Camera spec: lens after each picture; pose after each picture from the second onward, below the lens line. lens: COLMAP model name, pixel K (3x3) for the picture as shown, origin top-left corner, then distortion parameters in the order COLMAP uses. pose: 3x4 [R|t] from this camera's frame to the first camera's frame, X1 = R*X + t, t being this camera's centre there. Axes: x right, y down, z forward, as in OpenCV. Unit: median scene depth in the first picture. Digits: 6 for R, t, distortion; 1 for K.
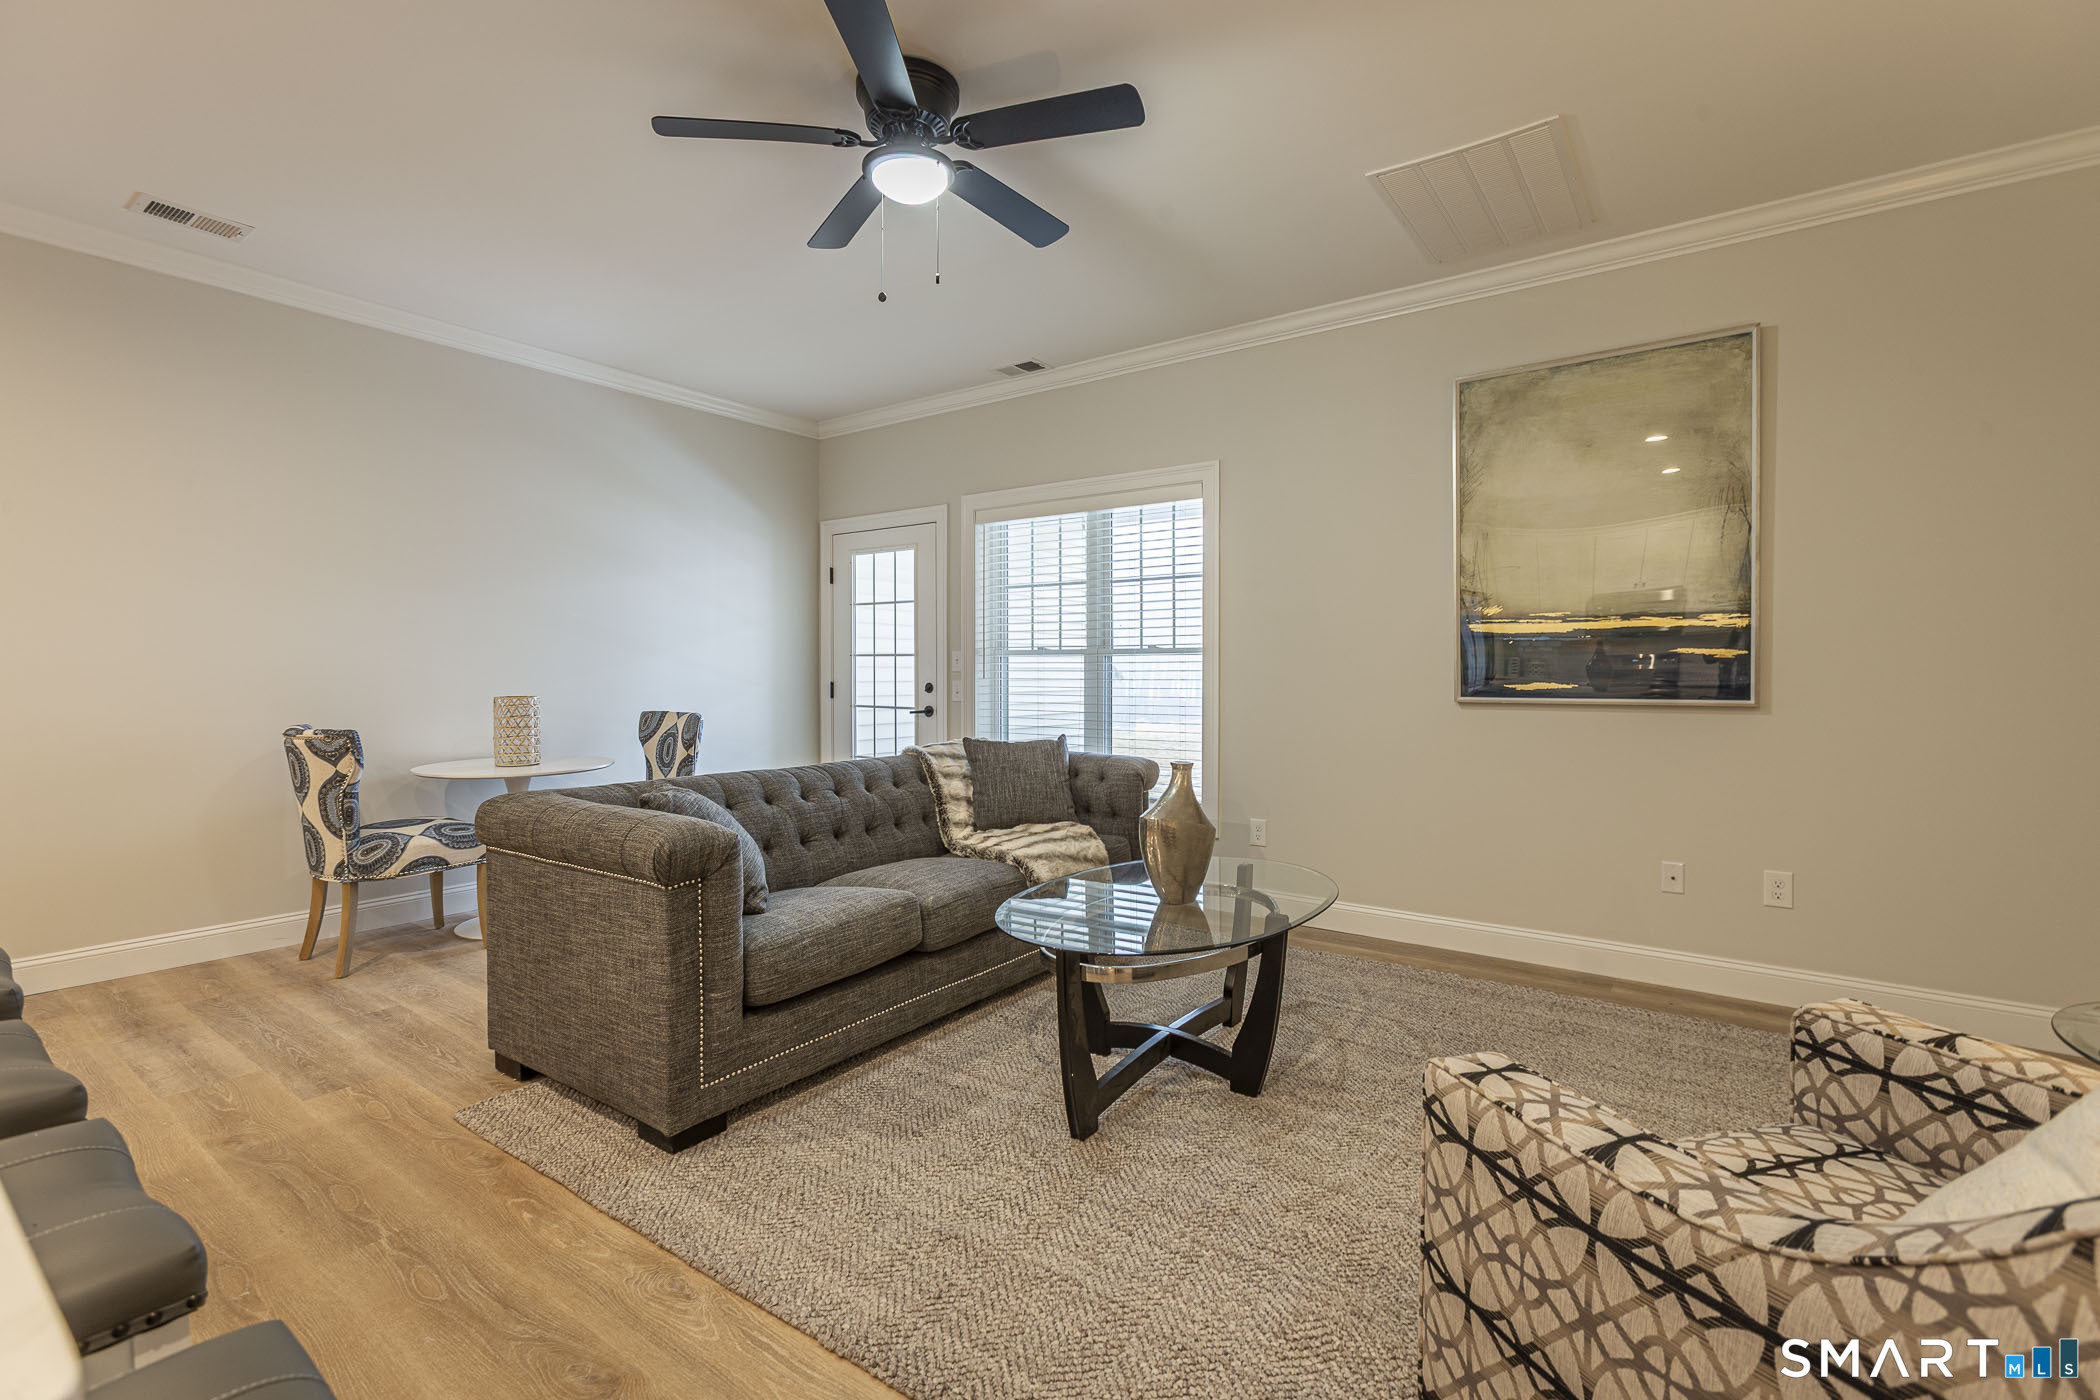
lens RADIAL K [[966.8, 0, 1024.7], [0, 966.8, 664.2], [0, 0, 1]] dist [0.000649, 0.000283]
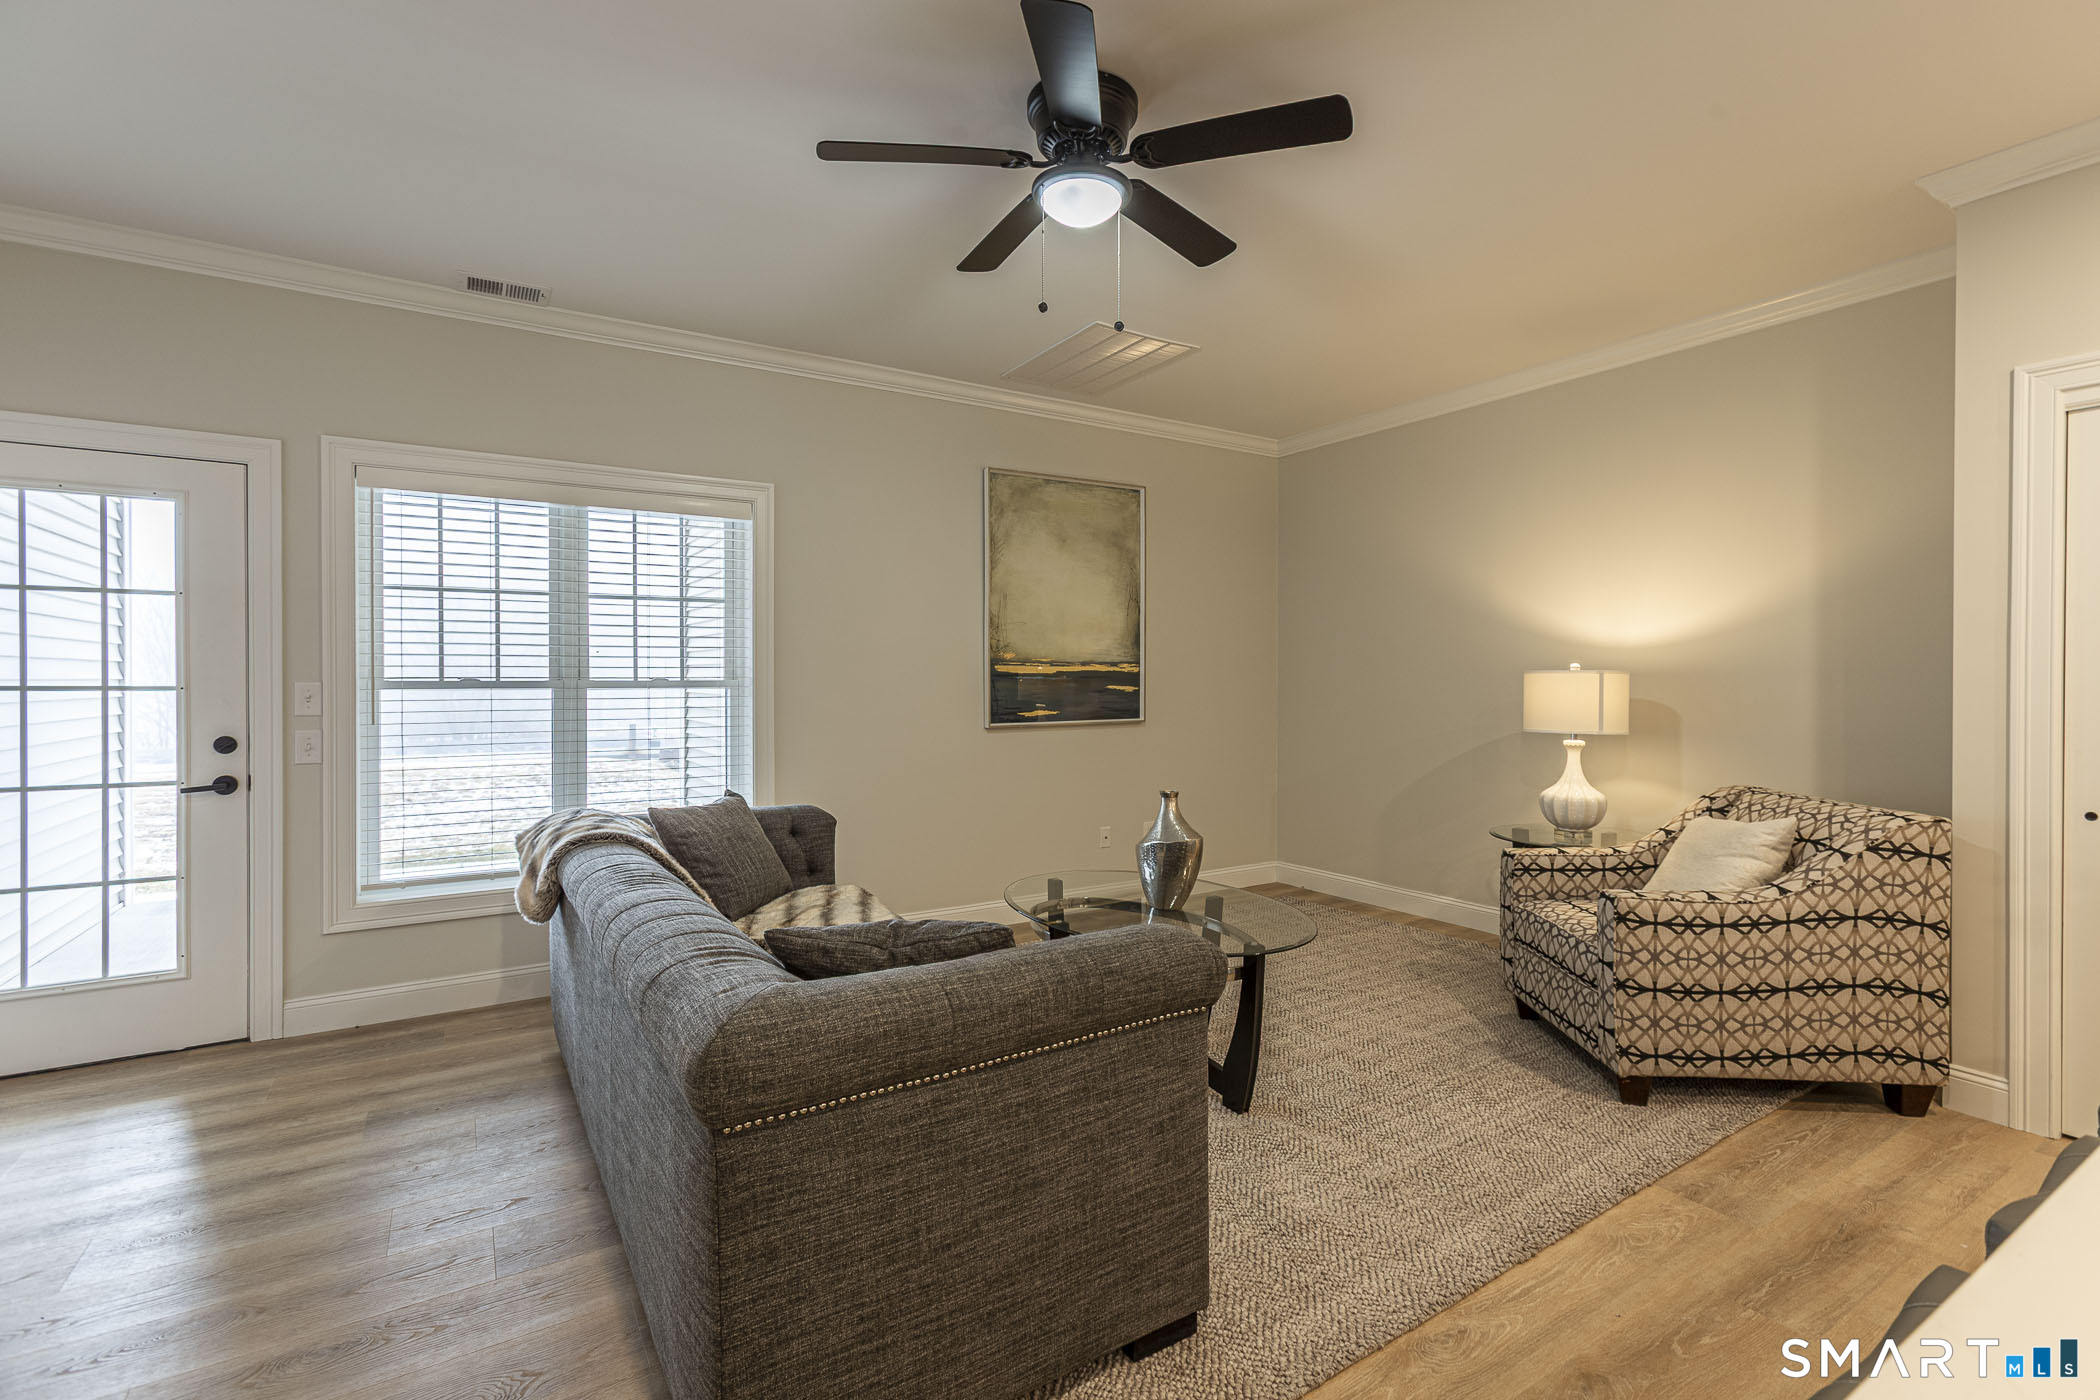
lens RADIAL K [[946.2, 0, 1048.7], [0, 946.2, 685.8], [0, 0, 1]] dist [0.000771, 0.000886]
pose [[0.369684, 0.008916, 0.929115, -0.551325], [0.009674, 0.999863, -0.013444, 0.002118], [-0.929107, 0.013959, 0.369547, 0.403194]]
